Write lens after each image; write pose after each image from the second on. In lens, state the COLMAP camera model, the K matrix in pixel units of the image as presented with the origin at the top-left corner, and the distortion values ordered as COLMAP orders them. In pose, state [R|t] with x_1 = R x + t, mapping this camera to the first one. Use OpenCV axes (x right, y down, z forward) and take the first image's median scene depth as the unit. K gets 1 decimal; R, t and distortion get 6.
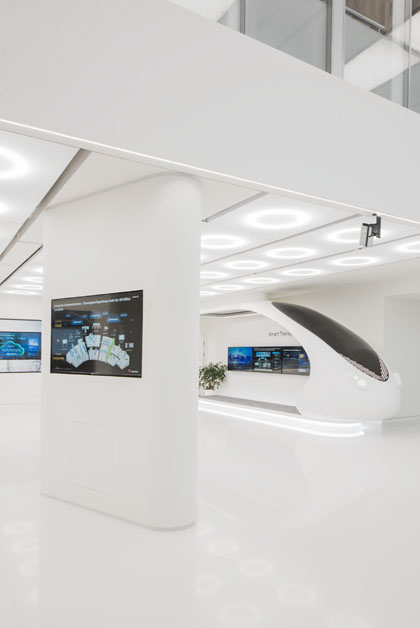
lens RADIAL K [[473.2, 0, 211.4], [0, 473.2, 351.5], [0, 0, 1]] dist [-0.001871, -0.000517]
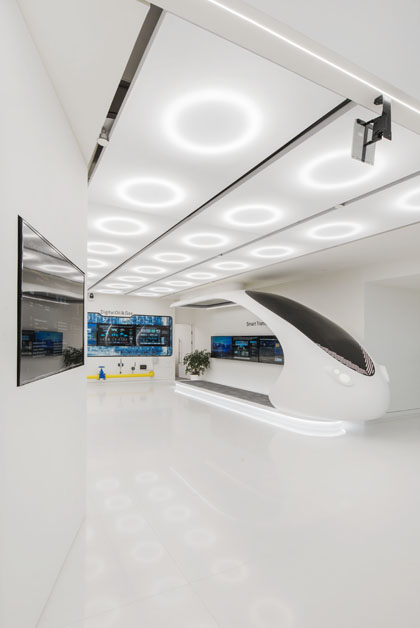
lens RADIAL K [[343.4, 0, 191.8], [0, 343.4, 314.7], [0, 0, 1]] dist [-0.000464, 0.000151]
pose [[0.996897, 0.001598, -0.078701, 0.082516], [-0.007412, 0.997257, -0.073640, -0.000209], [0.078367, 0.073995, 0.994175, 0.316779]]
